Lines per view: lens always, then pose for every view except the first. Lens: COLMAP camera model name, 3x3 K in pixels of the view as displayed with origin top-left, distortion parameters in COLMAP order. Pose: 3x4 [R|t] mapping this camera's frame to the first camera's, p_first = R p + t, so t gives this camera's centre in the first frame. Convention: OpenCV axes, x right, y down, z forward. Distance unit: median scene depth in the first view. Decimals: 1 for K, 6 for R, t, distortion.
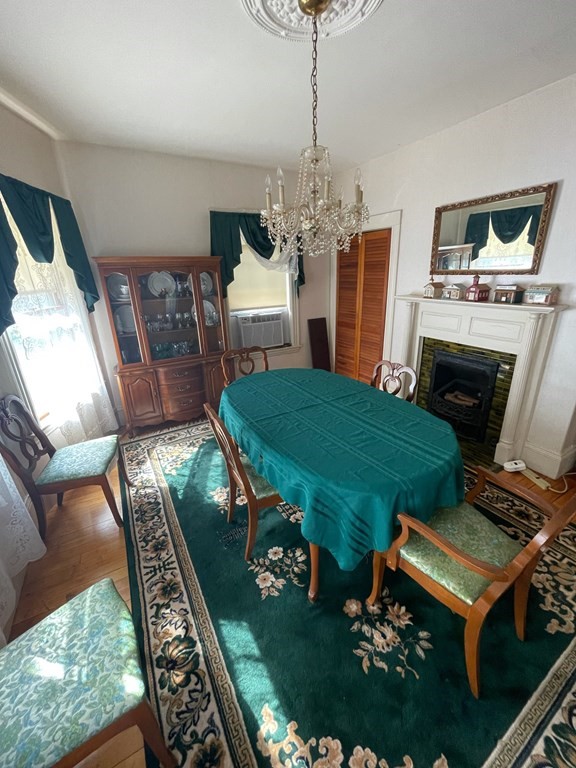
lens RADIAL K [[312.0, 0, 289.1], [0, 312.0, 379.1], [0, 0, 1]] dist [-0.001465, 0.001827]
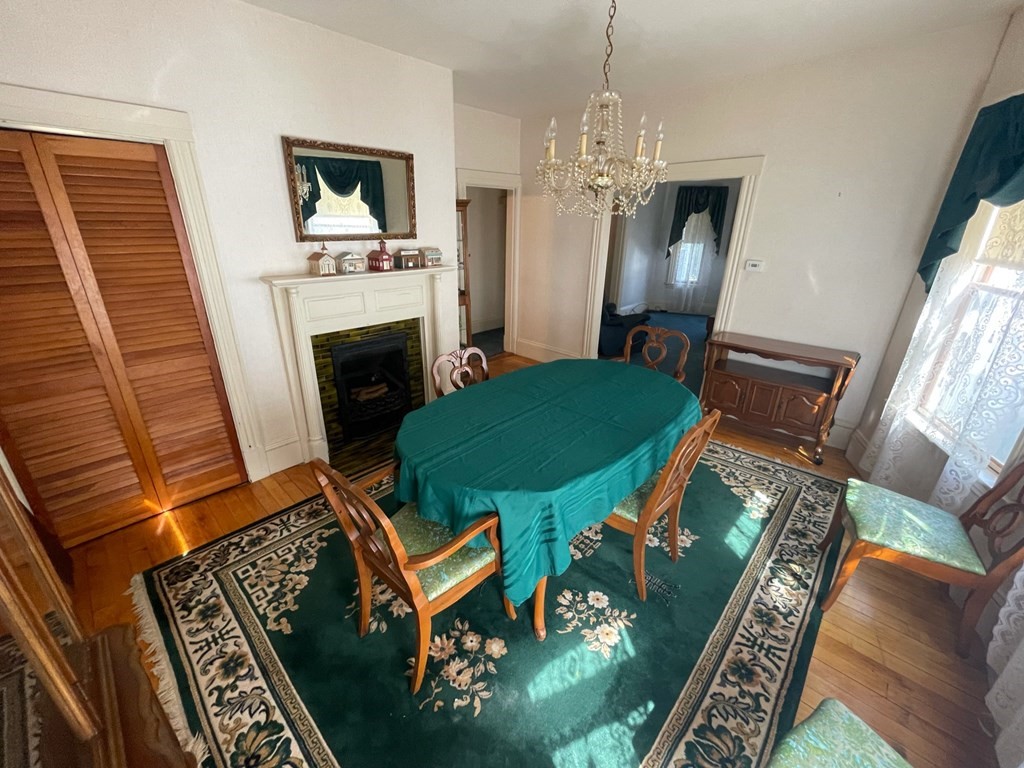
lens RADIAL K [[416.0, 0, 505.3], [0, 416.0, 386.5], [0, 0, 1]] dist [-0.001465, 0.001827]
pose [[-0.286452, -0.328070, 0.900175, -0.791752], [0.314483, 0.855296, 0.411788, -0.430019], [-0.905012, 0.401047, -0.141828, 1.236851]]
